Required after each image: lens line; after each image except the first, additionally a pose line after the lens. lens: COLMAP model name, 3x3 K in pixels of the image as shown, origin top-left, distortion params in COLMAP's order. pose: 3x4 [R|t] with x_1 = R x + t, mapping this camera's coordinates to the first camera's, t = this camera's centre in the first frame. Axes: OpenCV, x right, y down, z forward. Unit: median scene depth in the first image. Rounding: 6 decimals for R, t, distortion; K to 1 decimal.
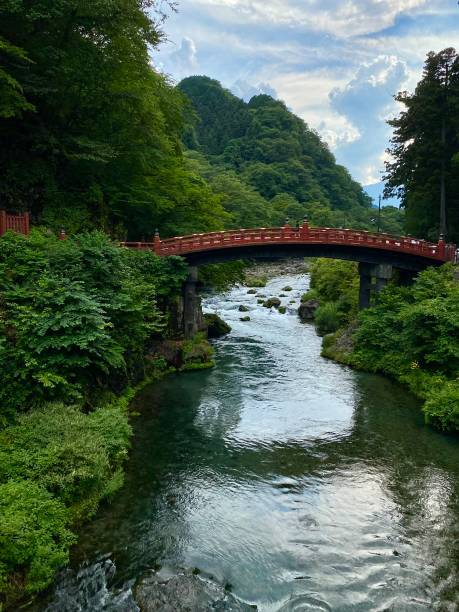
lens RADIAL K [[511.6, 0, 229.8], [0, 511.6, 311.1], [0, 0, 1]] dist [0.108852, -0.258209]
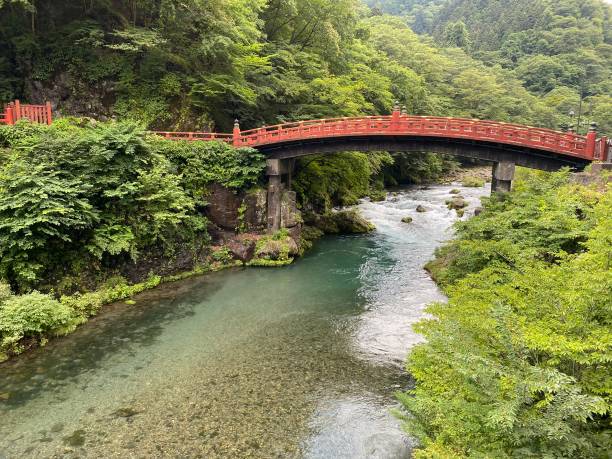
lens RADIAL K [[465.2, 0, 308.0], [0, 465.2, 225.4], [0, 0, 1]] dist [0.055737, -0.062130]
pose [[0.899087, 0.083145, -0.429801, 0.311140], [-0.064936, 0.996267, 0.056889, -0.014654], [0.432926, -0.023238, 0.901130, 0.201841]]
